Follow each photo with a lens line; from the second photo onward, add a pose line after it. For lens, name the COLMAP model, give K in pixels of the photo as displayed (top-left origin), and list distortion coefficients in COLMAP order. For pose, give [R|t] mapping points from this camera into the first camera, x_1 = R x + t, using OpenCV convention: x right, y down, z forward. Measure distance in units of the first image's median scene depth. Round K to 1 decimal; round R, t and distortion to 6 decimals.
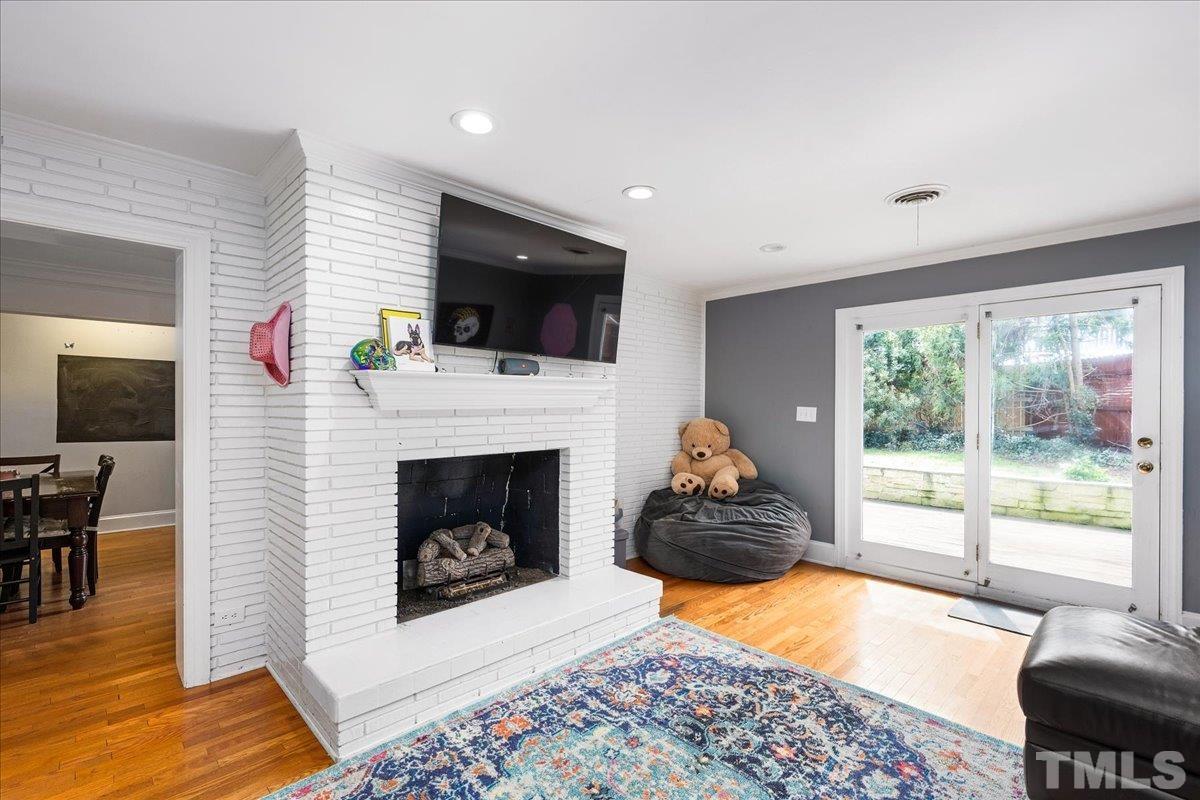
lens RADIAL K [[535.8, 0, 600.3], [0, 535.8, 404.2], [0, 0, 1]] dist [0.000353, -0.000340]
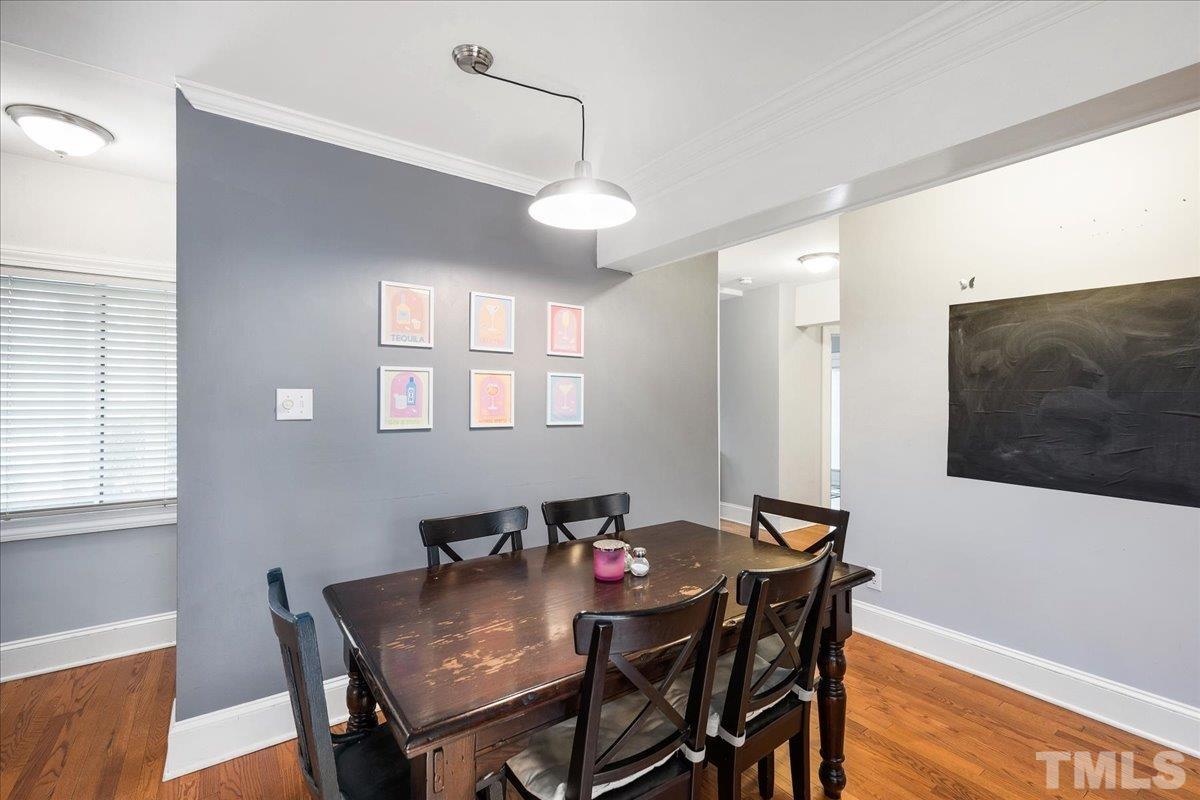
lens RADIAL K [[526.4, 0, 600.0], [0, 526.4, 400.0], [0, 0, 1]] dist [0.002137, 0.000550]
pose [[-0.150968, 0.001043, -0.988538, -0.487304], [0.000970, 0.999999, 0.000907, -0.002238], [0.988538, -0.000822, -0.150969, 0.791828]]
